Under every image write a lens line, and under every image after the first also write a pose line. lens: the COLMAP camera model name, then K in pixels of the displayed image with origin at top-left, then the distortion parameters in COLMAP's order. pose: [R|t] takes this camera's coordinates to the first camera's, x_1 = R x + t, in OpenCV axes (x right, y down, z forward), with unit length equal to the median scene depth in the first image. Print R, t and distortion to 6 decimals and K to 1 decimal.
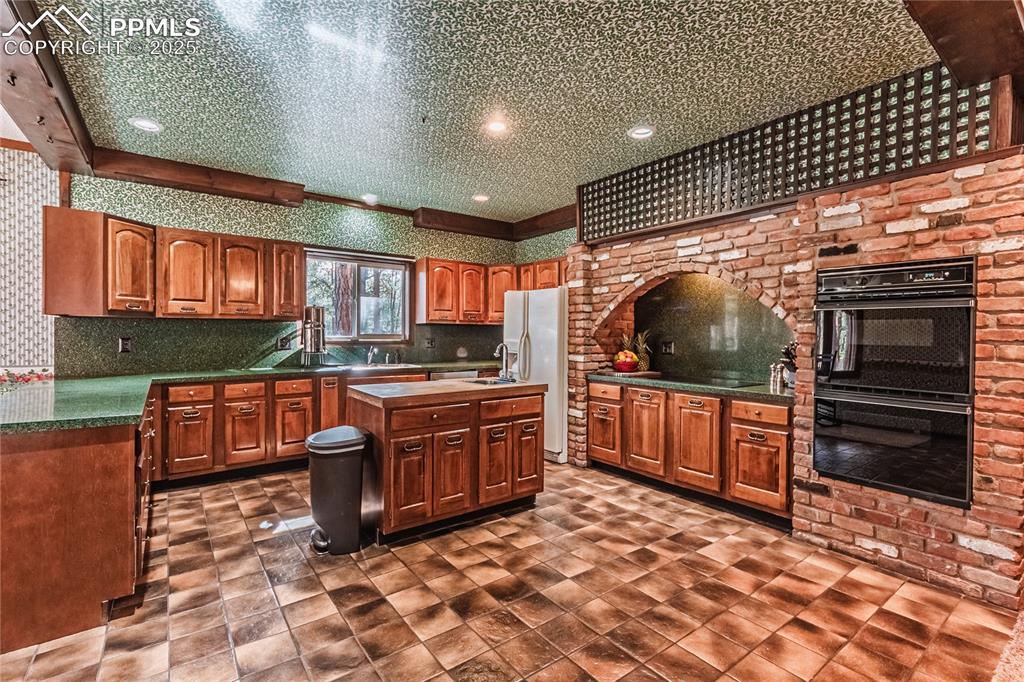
lens RADIAL K [[458.2, 0, 512.8], [0, 458.2, 338.1], [0, 0, 1]] dist [0.000372, -0.000066]
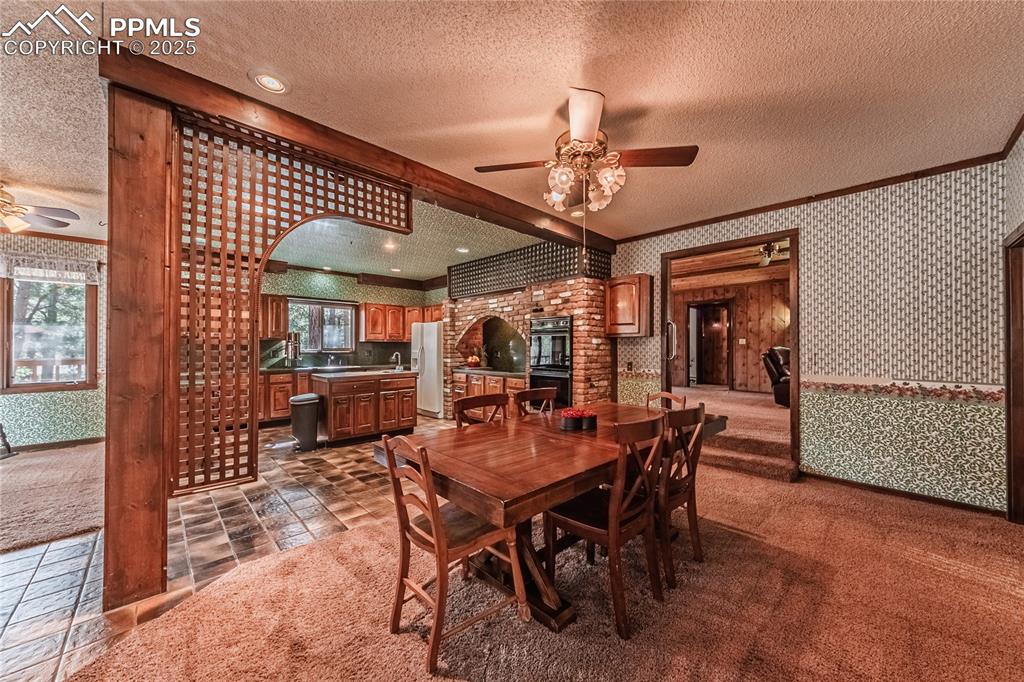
lens RADIAL K [[365.8, 0, 513.8], [0, 365.8, 345.0], [0, 0, 1]] dist [0.009808, -0.009355]
pose [[0.991371, -0.006303, 0.130932, 0.258445], [0.008225, 0.999866, -0.014145, 0.006183], [-0.130825, 0.015100, 0.991290, -0.594278]]
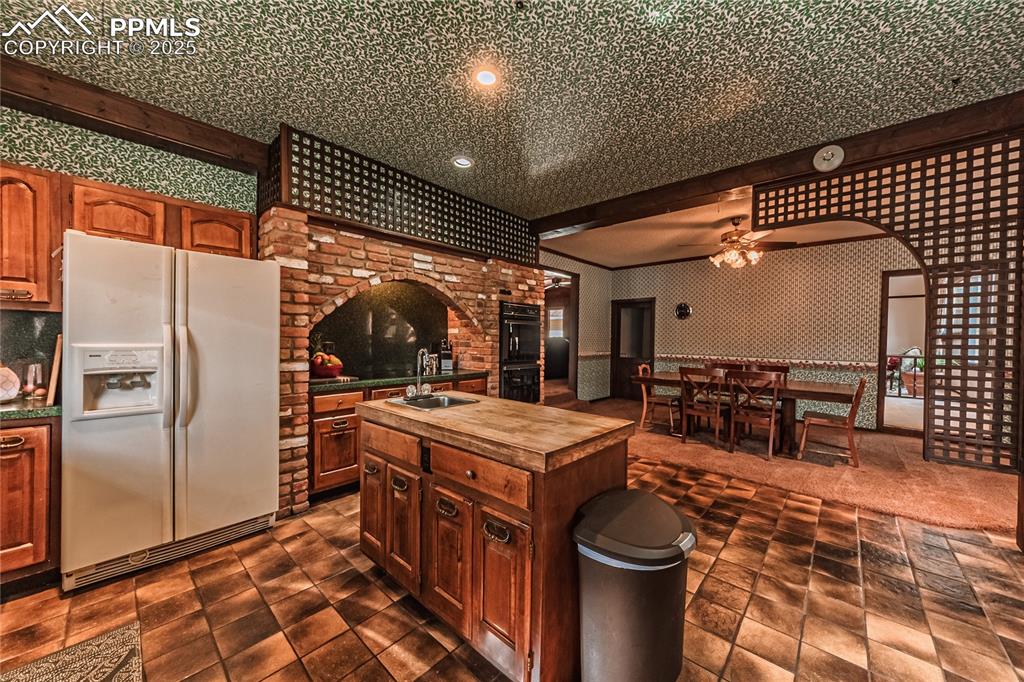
lens RADIAL K [[371.7, 0, 510.0], [0, 371.7, 342.2], [0, 0, 1]] dist [-0.001260, -0.000193]
pose [[-0.190269, -0.022798, 0.981467, -0.608386], [-0.006846, 0.999737, 0.021895, -0.012305], [-0.981708, -0.002553, -0.190375, 0.946704]]
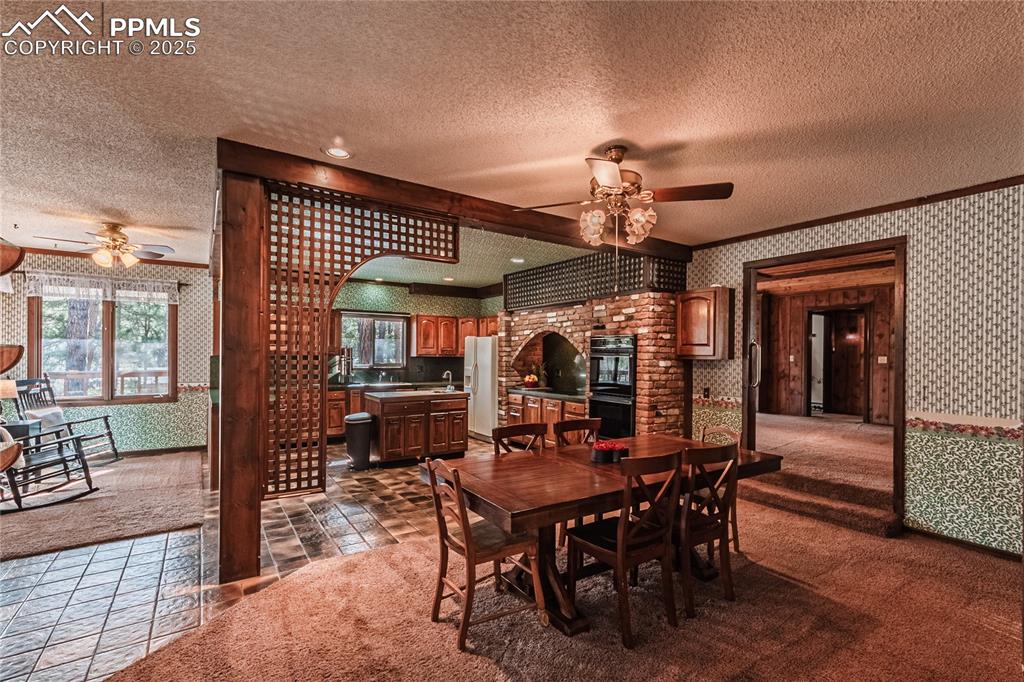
lens RADIAL K [[457.3, 0, 512.2], [0, 457.3, 356.8], [0, 0, 1]] dist [0.001527, -0.000058]
pose [[0.998690, 0.001906, -0.051126, 0.316195], [-0.002166, 0.999985, -0.005014, -0.035614], [0.051115, 0.005119, 0.998680, -0.788266]]
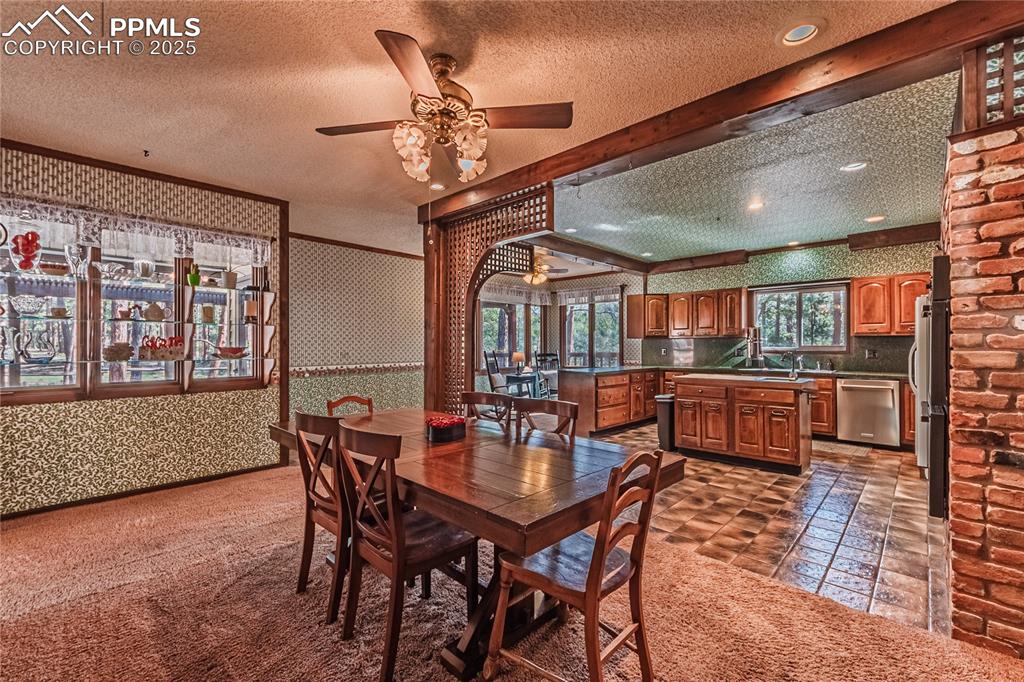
lens RADIAL K [[434.7, 0, 512.5], [0, 434.7, 342.7], [0, 0, 1]] dist [-0.001798, -0.000369]
pose [[0.165254, -0.014189, -0.986149, 1.063678], [-0.007558, 0.999849, -0.015652, 0.010656], [0.986222, 0.010040, 0.165122, -0.009282]]
